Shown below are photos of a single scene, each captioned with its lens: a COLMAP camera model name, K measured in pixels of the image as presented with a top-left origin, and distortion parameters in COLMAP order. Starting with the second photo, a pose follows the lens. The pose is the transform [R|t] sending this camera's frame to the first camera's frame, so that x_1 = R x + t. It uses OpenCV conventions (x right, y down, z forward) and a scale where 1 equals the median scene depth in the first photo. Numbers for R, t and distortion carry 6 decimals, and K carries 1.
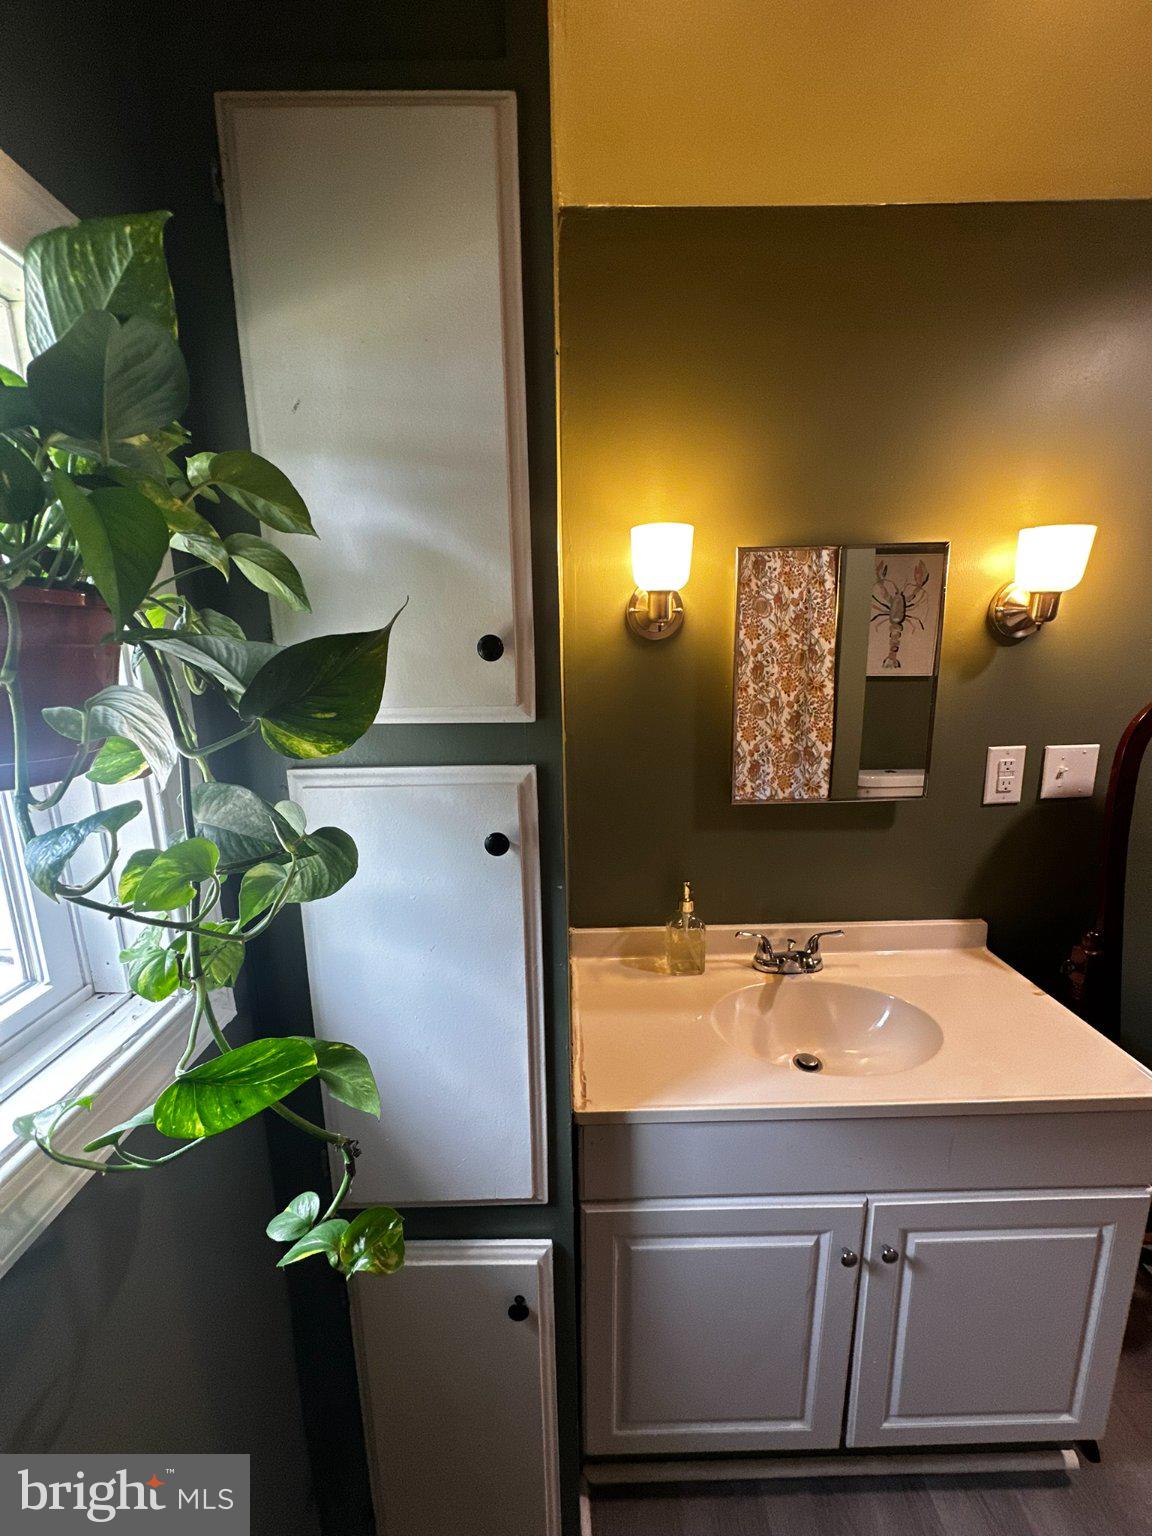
lens RADIAL K [[614.4, 0, 578.6], [0, 614.4, 768.6], [0, 0, 1]] dist [-0.002104, 0.001384]
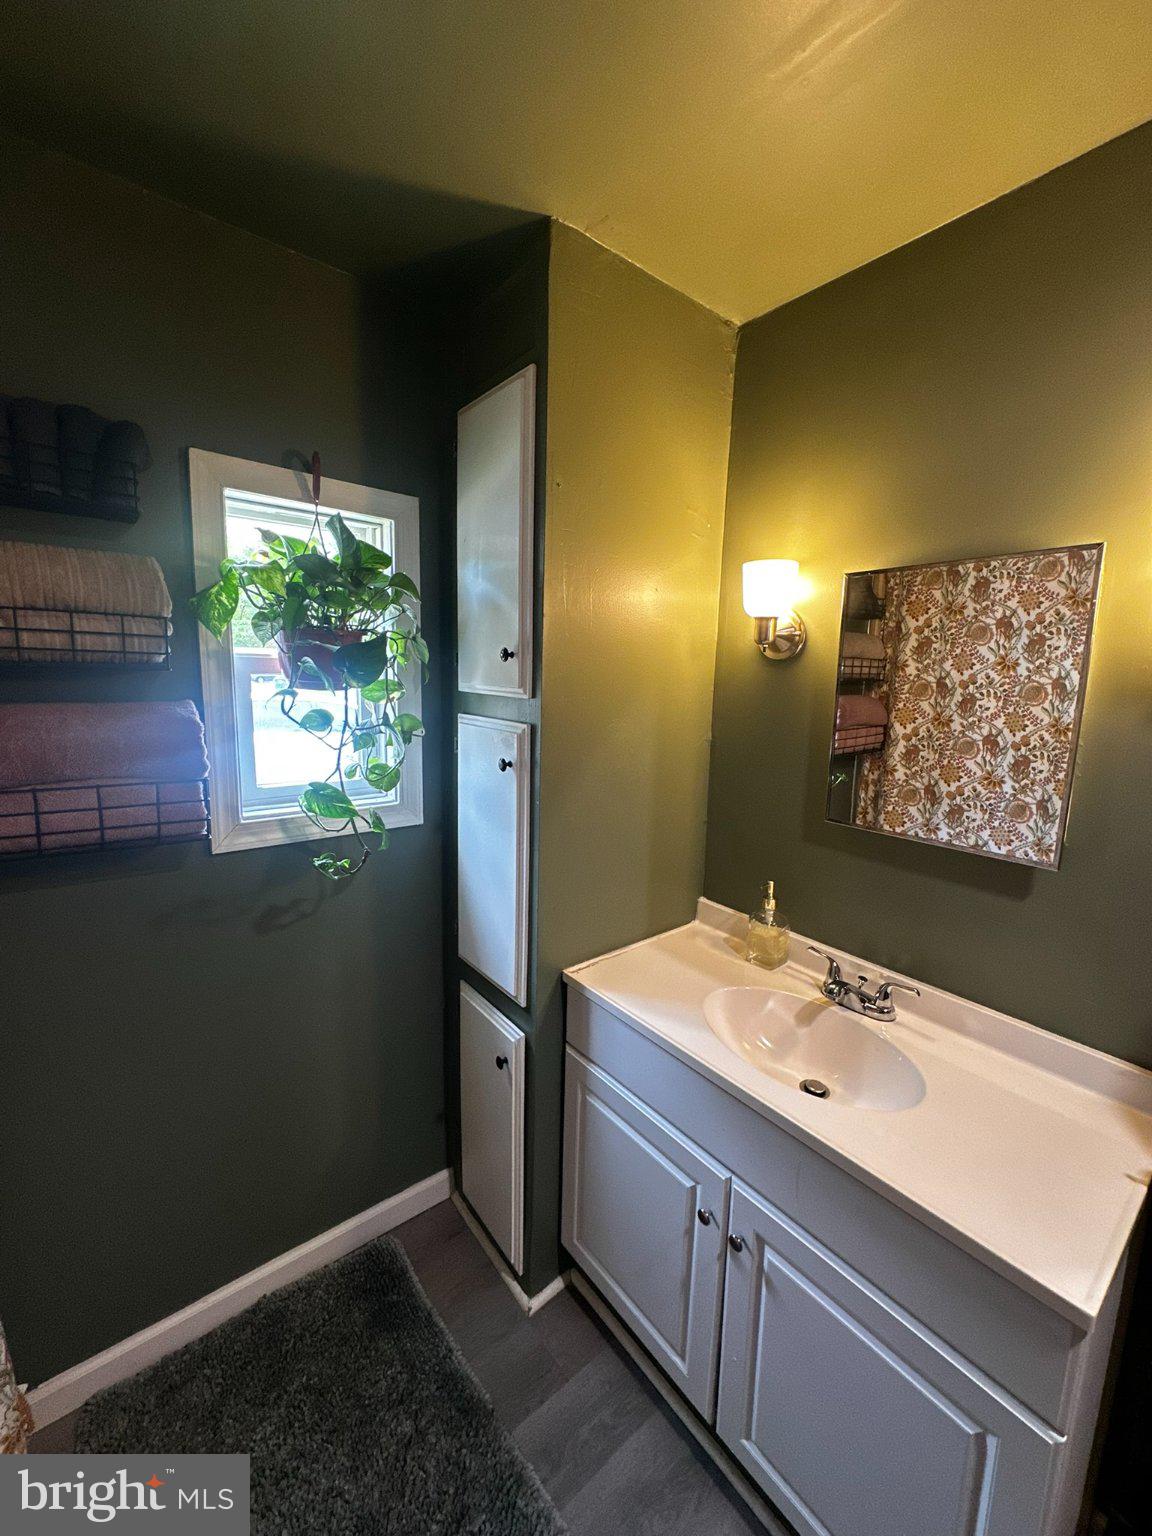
lens RADIAL K [[614.4, 0, 599.2], [0, 614.4, 773.2], [0, 0, 1]] dist [-0.002104, 0.001384]
pose [[0.626130, 0.161620, -0.762784, 0.855622], [-0.198674, 0.979061, 0.044364, 0.008048], [0.753982, 0.123768, 0.645129, 0.041032]]
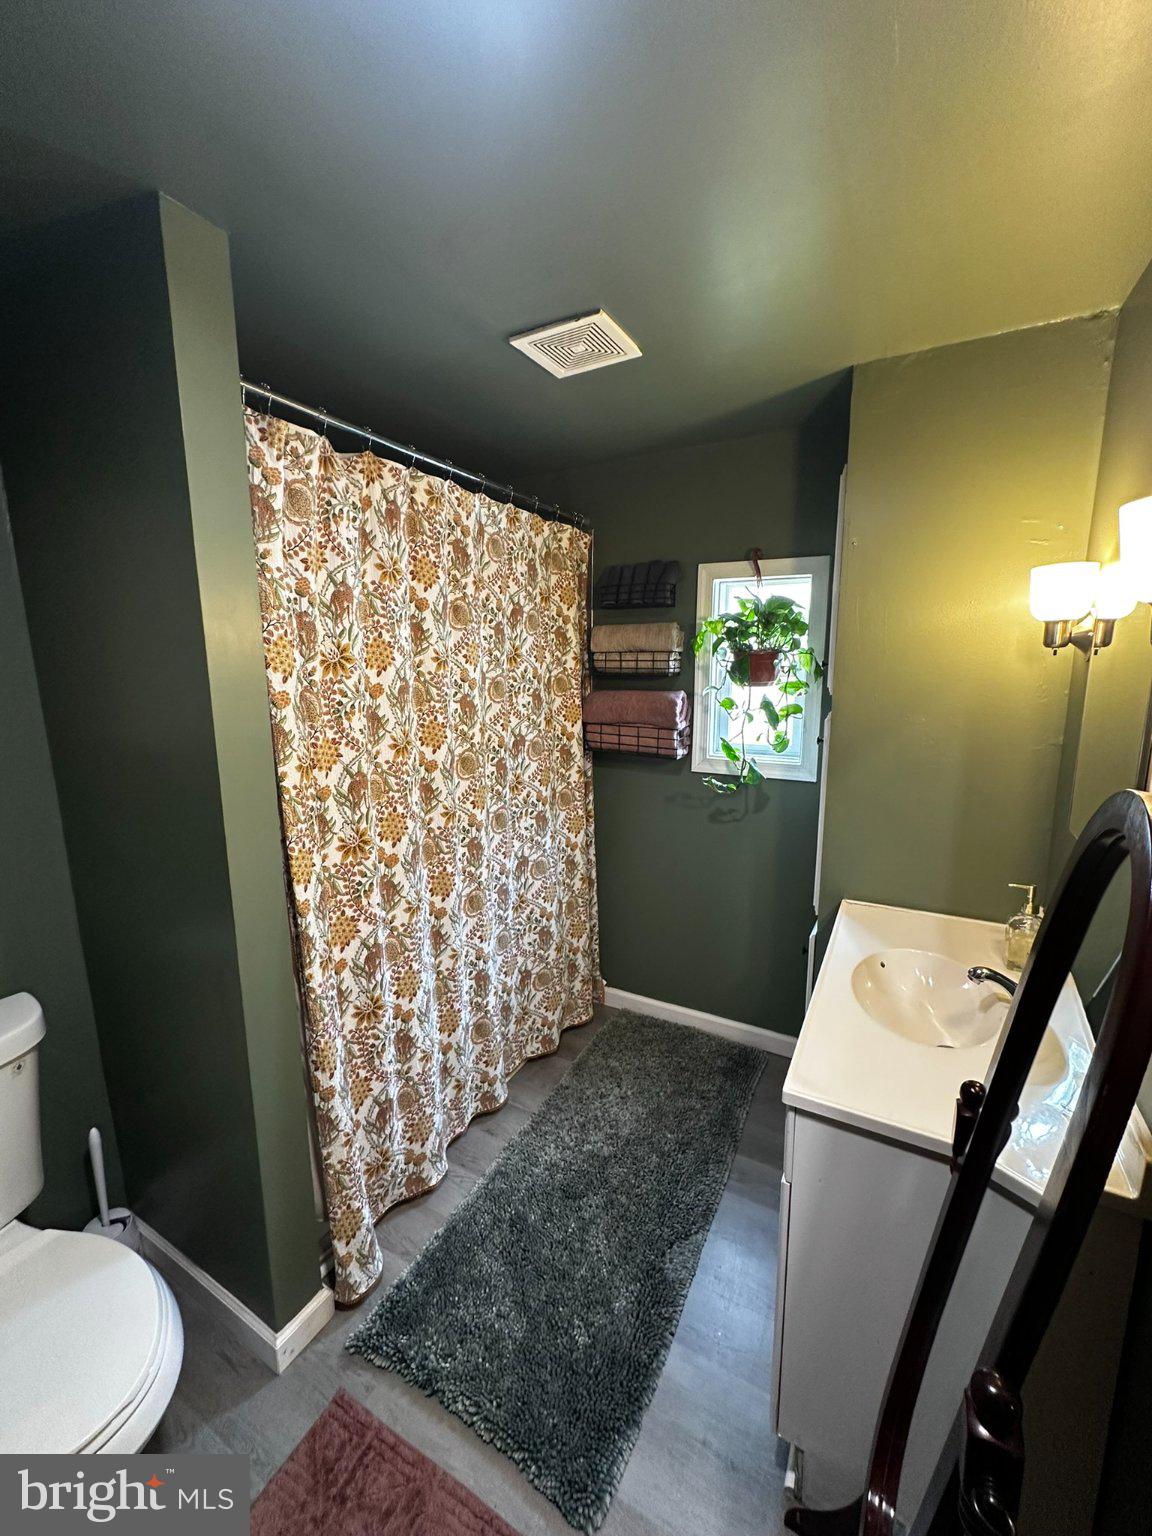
lens RADIAL K [[614.4, 0, 582.6], [0, 614.4, 767.8], [0, 0, 1]] dist [-0.002104, 0.001384]
pose [[-0.469142, 0.180175, -0.864548, 1.569867], [-0.167592, 0.943013, 0.287471, -0.208806], [0.867075, 0.279756, -0.412211, 0.758673]]
